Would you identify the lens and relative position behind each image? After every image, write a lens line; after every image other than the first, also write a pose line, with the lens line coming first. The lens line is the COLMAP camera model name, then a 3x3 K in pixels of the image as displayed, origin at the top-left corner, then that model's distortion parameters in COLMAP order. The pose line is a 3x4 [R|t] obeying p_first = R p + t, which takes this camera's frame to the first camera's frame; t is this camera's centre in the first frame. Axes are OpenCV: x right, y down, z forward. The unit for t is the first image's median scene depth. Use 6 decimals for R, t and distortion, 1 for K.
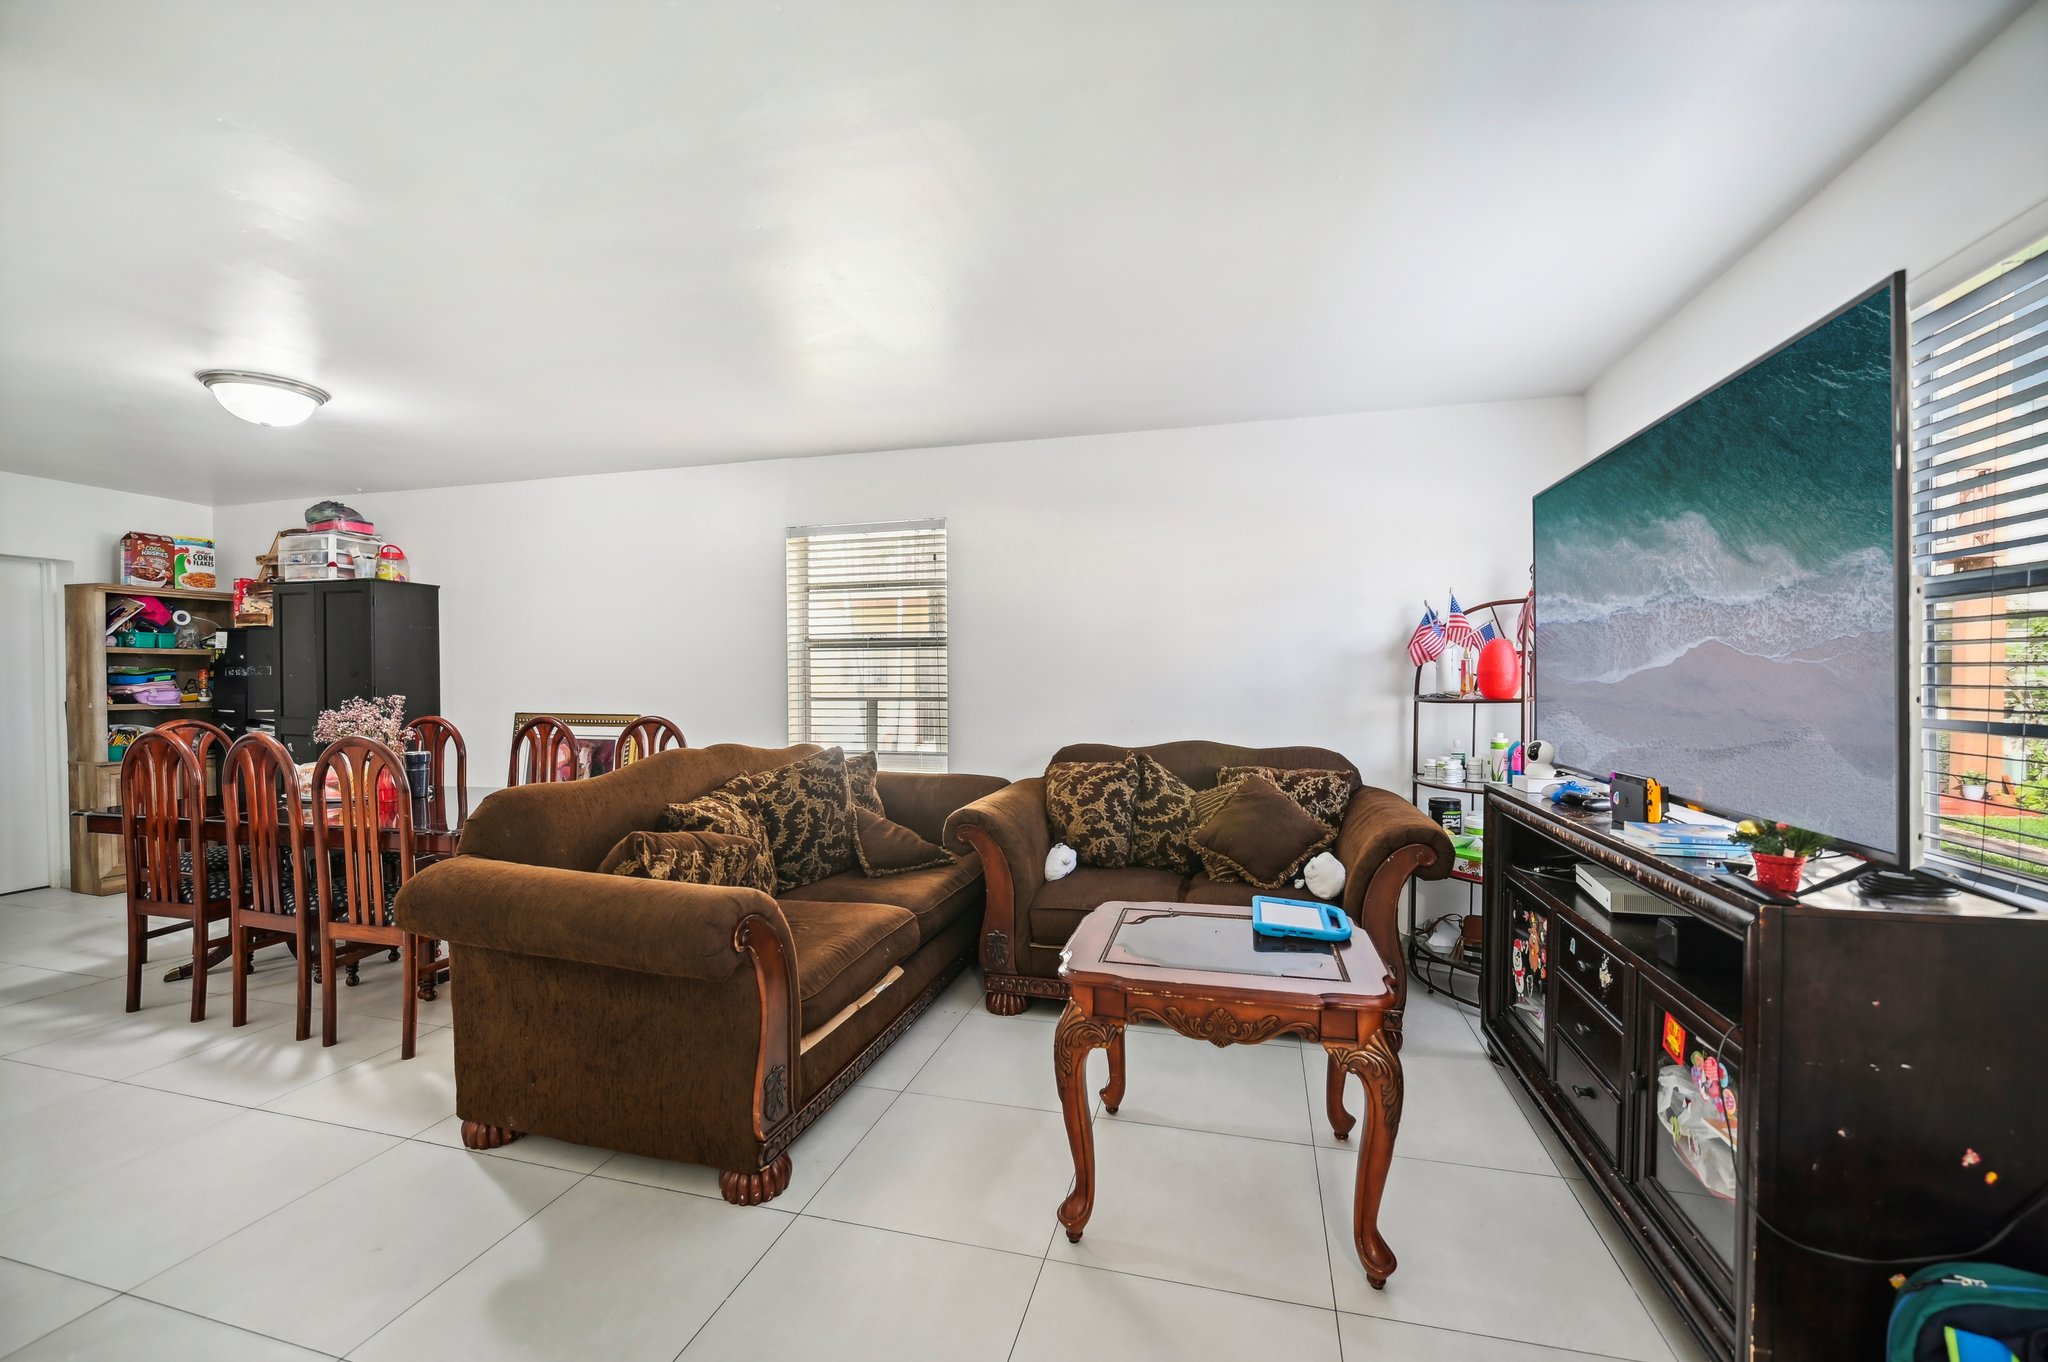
lens RADIAL K [[832.1, 0, 1022.5], [0, 832.1, 689.3], [0, 0, 1]] dist [-0.001404, -0.000815]
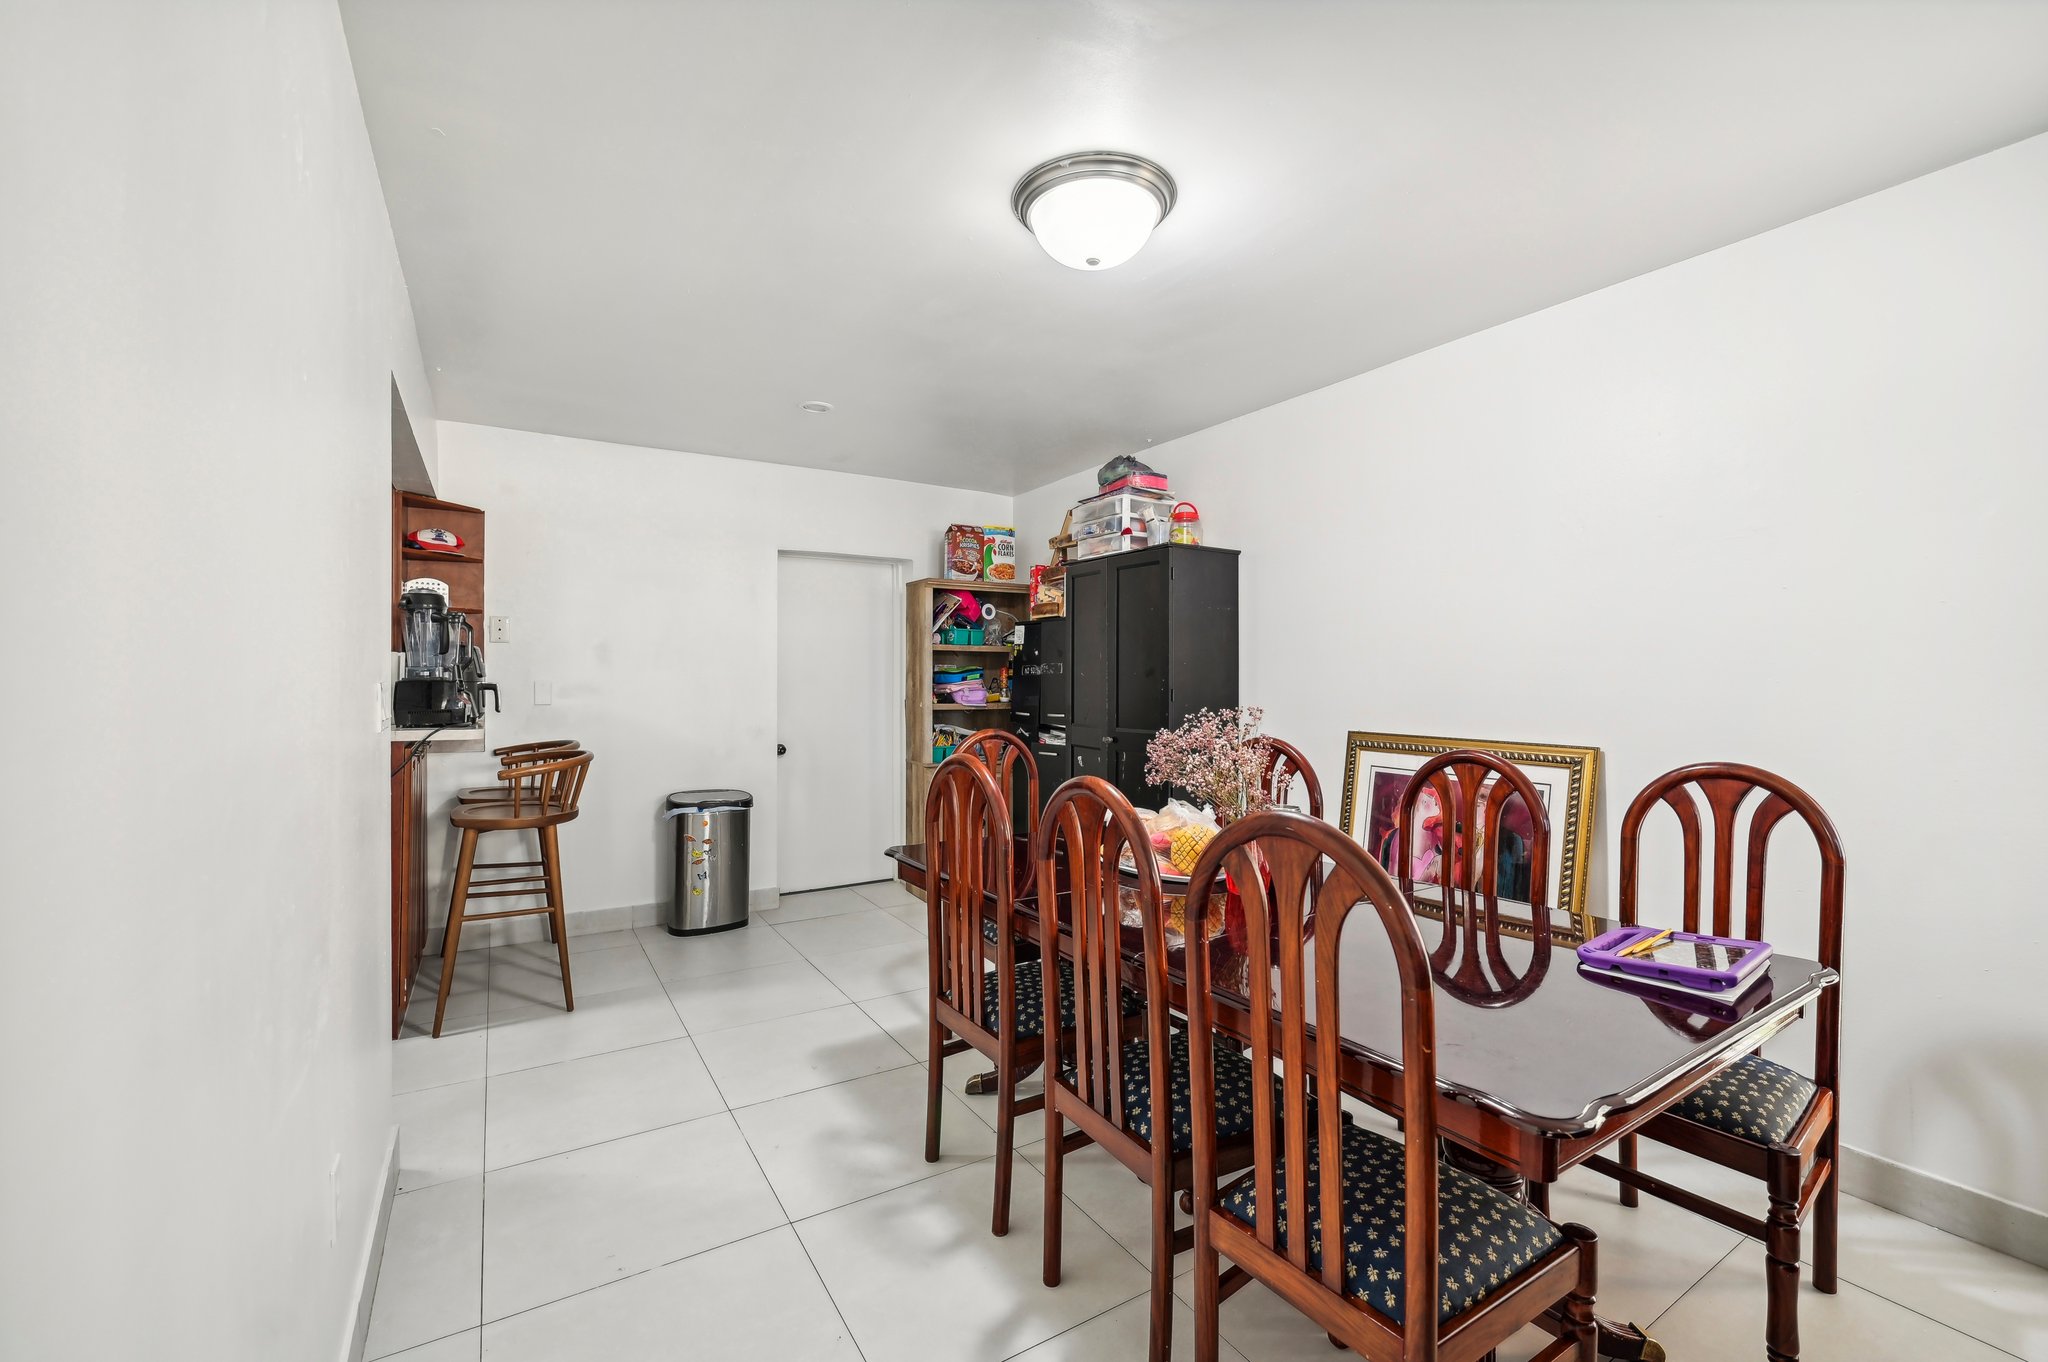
lens RADIAL K [[864.9, 0, 1022.5], [0, 864.9, 686.6], [0, 0, 1]] dist [0.000062, 0.000013]
pose [[0.731693, 0.009455, -0.681568, -0.334427], [-0.013549, 0.999908, -0.000674, -0.002577], [0.681499, 0.009728, 0.731754, 0.327686]]
